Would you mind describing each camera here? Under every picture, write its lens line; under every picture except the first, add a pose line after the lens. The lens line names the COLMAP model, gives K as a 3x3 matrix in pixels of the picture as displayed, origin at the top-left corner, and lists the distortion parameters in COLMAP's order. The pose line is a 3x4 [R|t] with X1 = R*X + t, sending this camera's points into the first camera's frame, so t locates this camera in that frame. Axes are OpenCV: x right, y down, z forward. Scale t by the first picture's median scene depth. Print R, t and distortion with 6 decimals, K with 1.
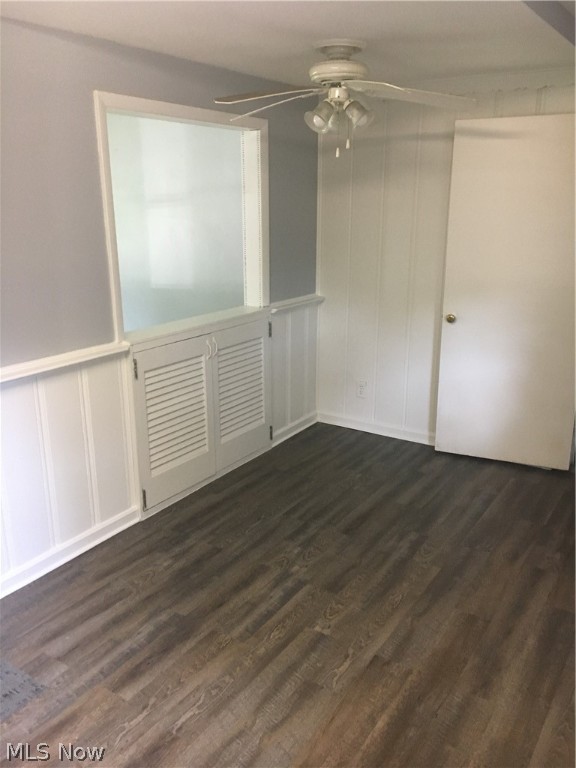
lens RADIAL K [[655.9, 0, 285.9], [0, 655.9, 385.3], [0, 0, 1]] dist [0.067284, -0.099575]
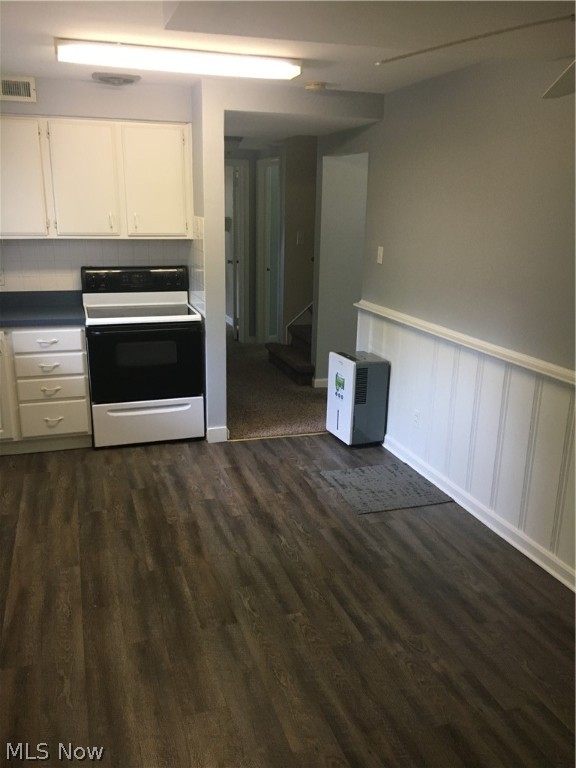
lens RADIAL K [[655.9, 0, 287.1], [0, 655.9, 385.0], [0, 0, 1]] dist [0.067284, -0.099575]
pose [[-0.622142, 0.200816, -0.756711, 0.767091], [-0.232931, 0.875296, 0.423793, -0.389259], [0.747451, 0.439921, -0.497782, 1.314380]]
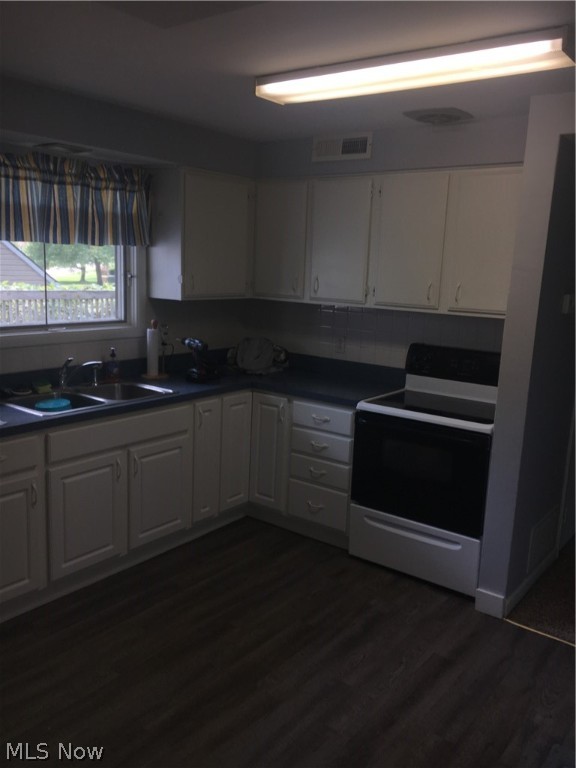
lens RADIAL K [[655.9, 0, 288.4], [0, 655.9, 384.5], [0, 0, 1]] dist [0.067284, -0.099575]
pose [[-0.997753, -0.045508, 0.049165, -0.085610], [-0.018309, 0.891163, 0.453314, -0.376366], [-0.064444, 0.451396, -0.889994, 1.274039]]
